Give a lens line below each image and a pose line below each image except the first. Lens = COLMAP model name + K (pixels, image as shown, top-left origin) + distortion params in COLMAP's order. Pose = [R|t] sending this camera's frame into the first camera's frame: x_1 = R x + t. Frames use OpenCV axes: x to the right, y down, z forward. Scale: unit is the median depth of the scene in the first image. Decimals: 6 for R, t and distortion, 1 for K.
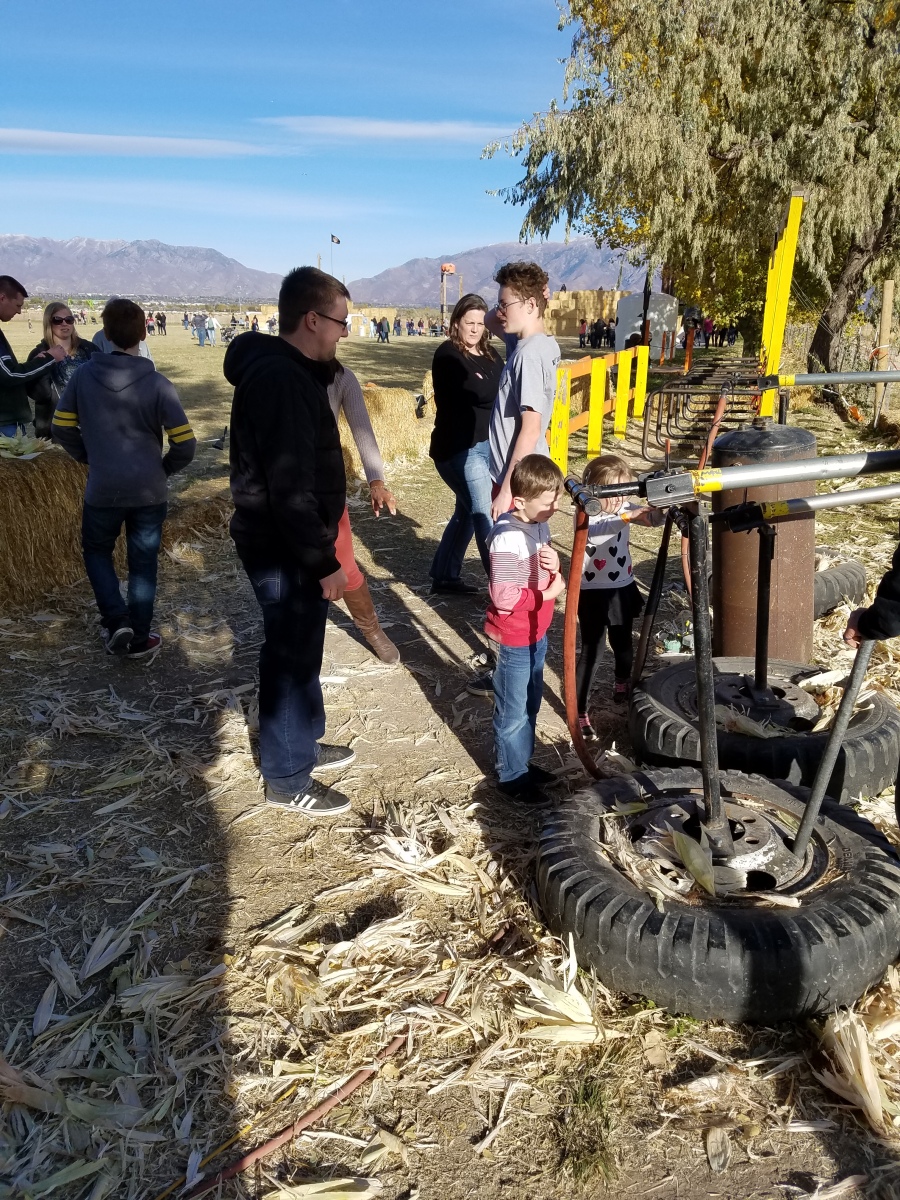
lens RADIAL K [[889.6, 0, 445.9], [0, 889.6, 603.9], [0, 0, 1]] dist [0.123991, -0.149248]
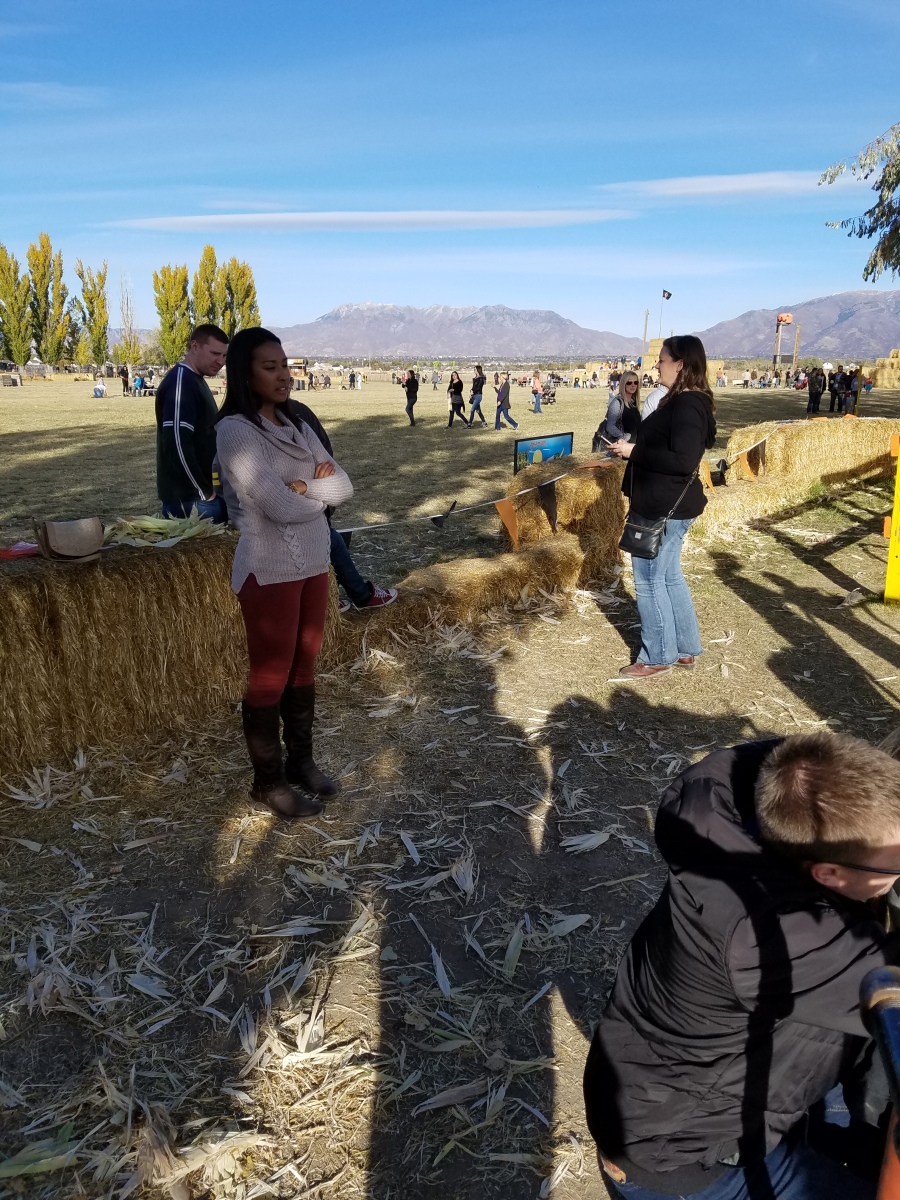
lens RADIAL K [[889.6, 0, 468.0], [0, 889.6, 581.3], [0, 0, 1]] dist [0.123991, -0.149248]
pose [[0.947600, 0.060421, -0.313694, 0.015587], [-0.084936, 0.994259, -0.065070, -0.037061], [0.307962, 0.088304, 0.947292, 0.116590]]
